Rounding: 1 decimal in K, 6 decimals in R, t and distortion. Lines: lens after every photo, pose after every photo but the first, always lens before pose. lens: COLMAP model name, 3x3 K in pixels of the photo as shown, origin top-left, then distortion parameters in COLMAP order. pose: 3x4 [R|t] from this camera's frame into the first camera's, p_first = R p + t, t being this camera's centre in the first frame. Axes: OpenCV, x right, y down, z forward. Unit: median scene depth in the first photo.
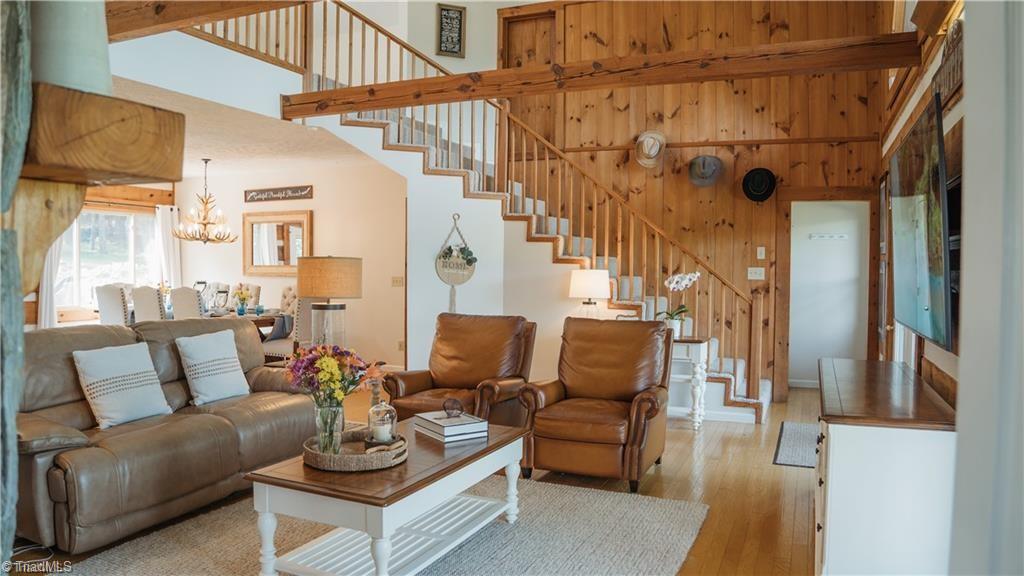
lens RADIAL K [[725.3, 0, 512.5], [0, 725.3, 285.7], [0, 0, 1]] dist [-0.102739, 0.032433]
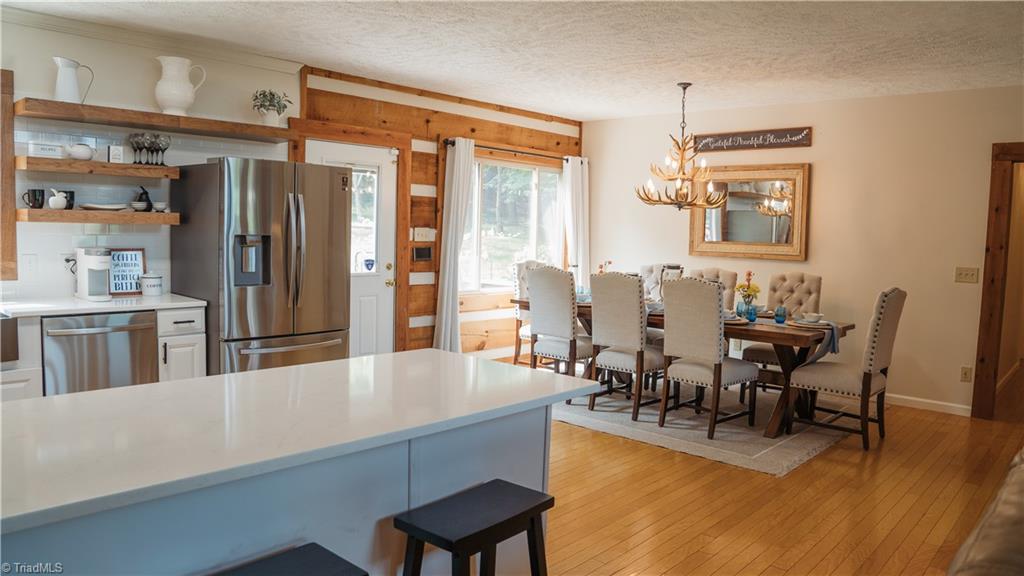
lens RADIAL K [[725.3, 0, 510.5], [0, 725.3, 291.4], [0, 0, 1]] dist [-0.102739, 0.032433]
pose [[0.951206, 0.043770, -0.305438, -0.332381], [-0.027411, 0.997961, 0.057645, -0.014746], [0.307338, -0.046460, 0.950466, 0.261941]]
